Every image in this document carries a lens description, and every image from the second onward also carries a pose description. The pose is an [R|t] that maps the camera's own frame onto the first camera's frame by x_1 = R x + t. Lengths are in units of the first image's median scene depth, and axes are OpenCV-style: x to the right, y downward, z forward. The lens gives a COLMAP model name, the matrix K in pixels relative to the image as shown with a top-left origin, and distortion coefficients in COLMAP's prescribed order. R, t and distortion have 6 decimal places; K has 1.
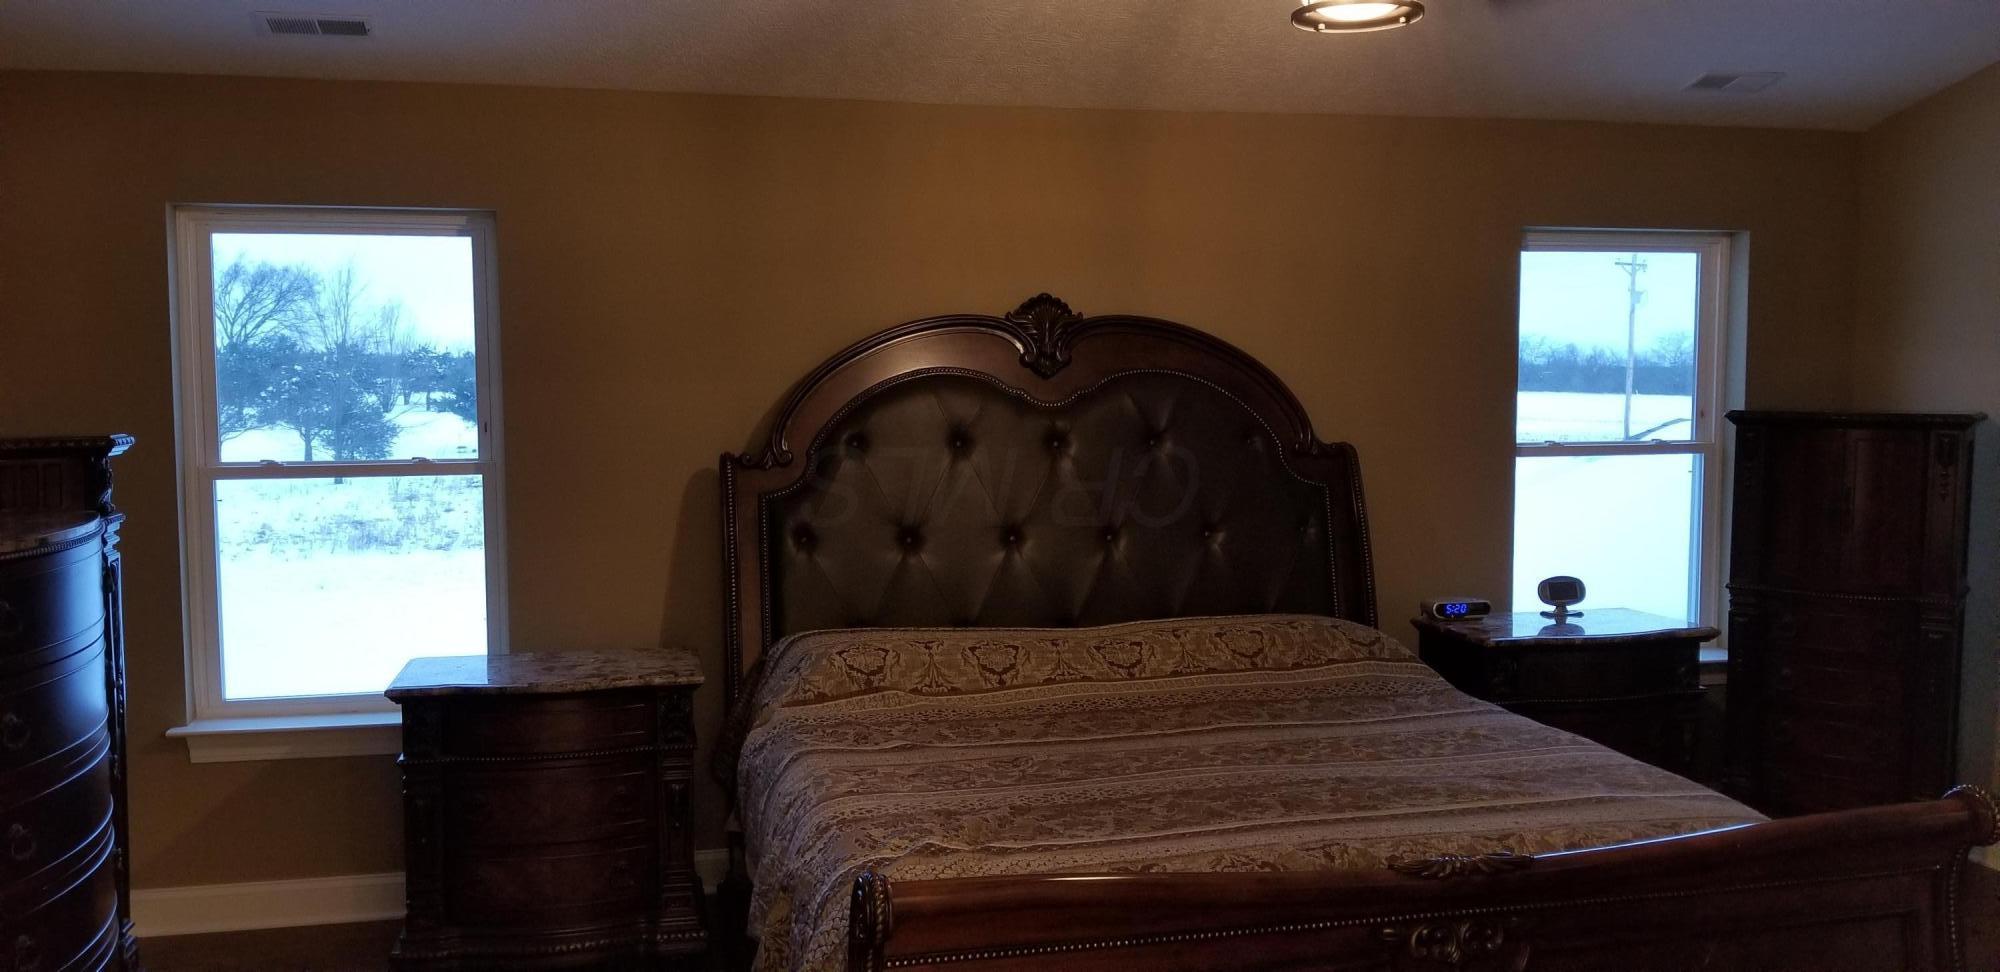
lens RADIAL K [[1572.7, 0, 987.8], [0, 1572.7, 485.7], [0, 0, 1]] dist [0.098513, -0.178065]
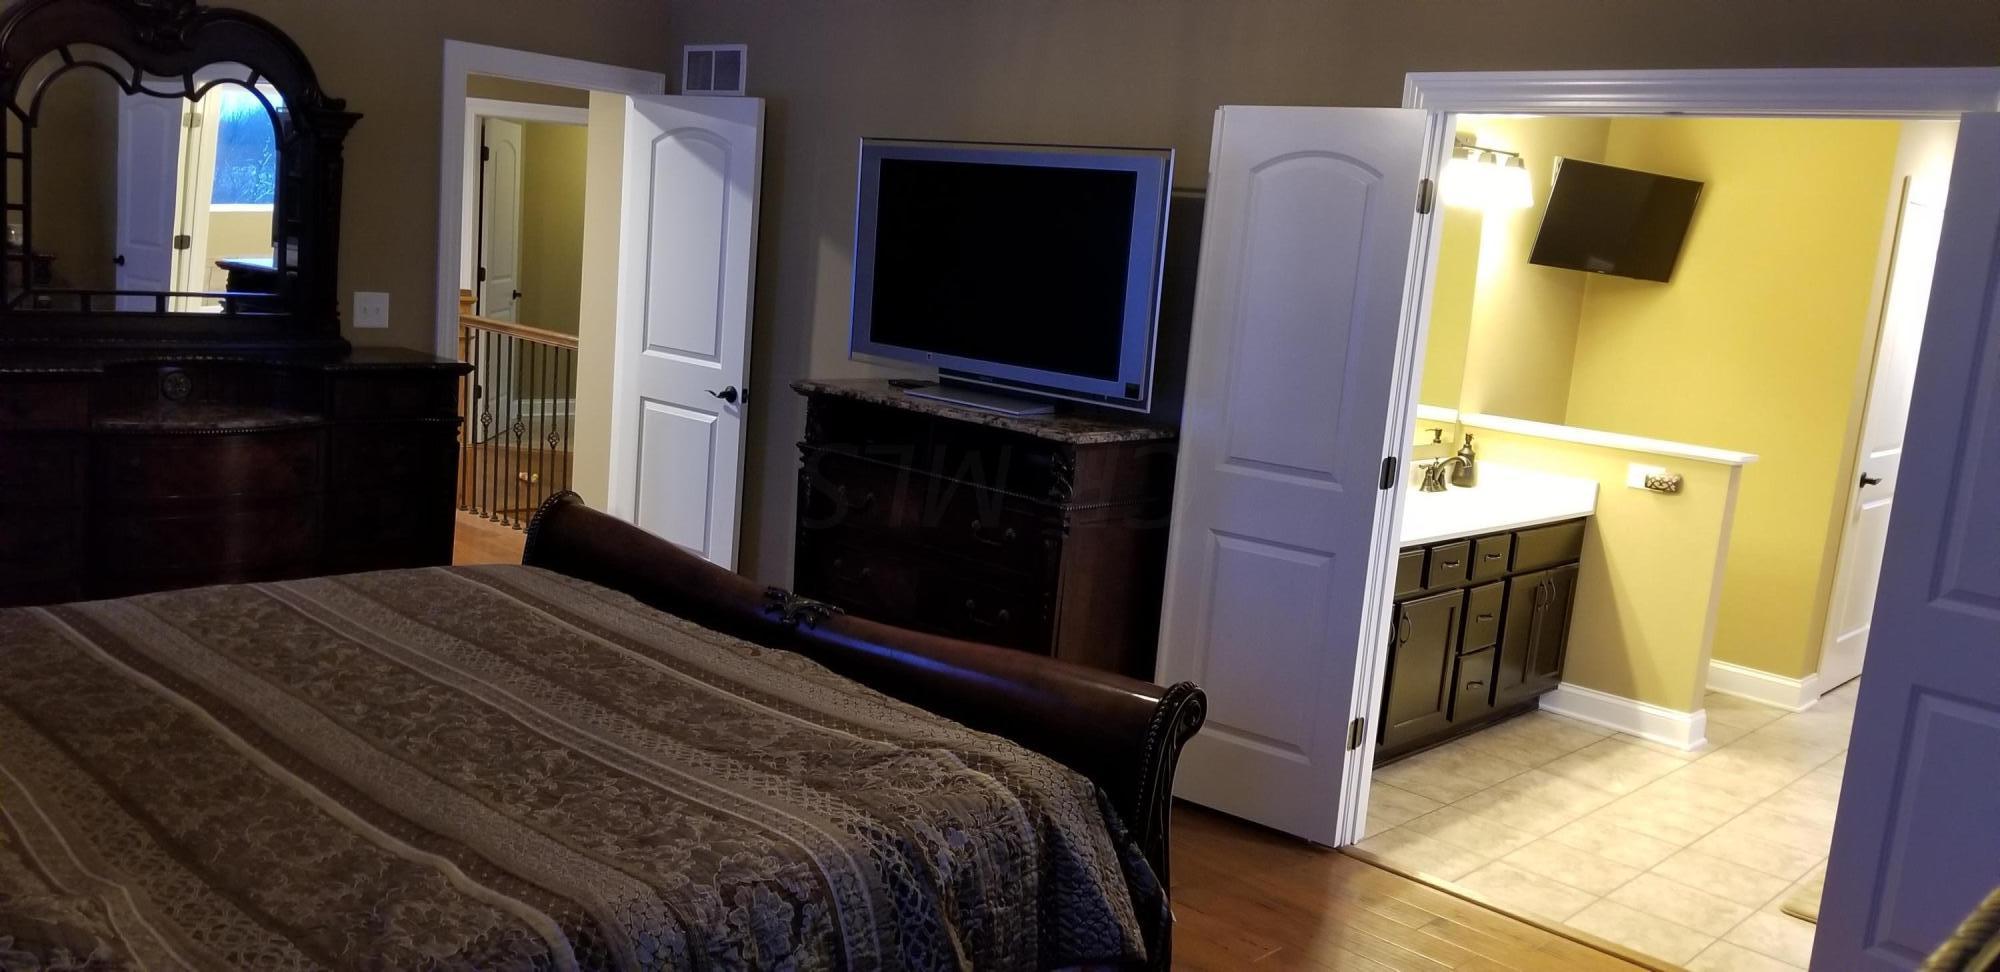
lens RADIAL K [[1572.7, 0, 987.8], [0, 1572.7, 485.7], [0, 0, 1]] dist [0.098513, -0.178065]
pose [[-0.549853, -0.176821, 0.816330, -0.675009], [-0.018563, 0.979681, 0.199701, -0.097347], [-0.835055, 0.094653, -0.541963, 1.267019]]
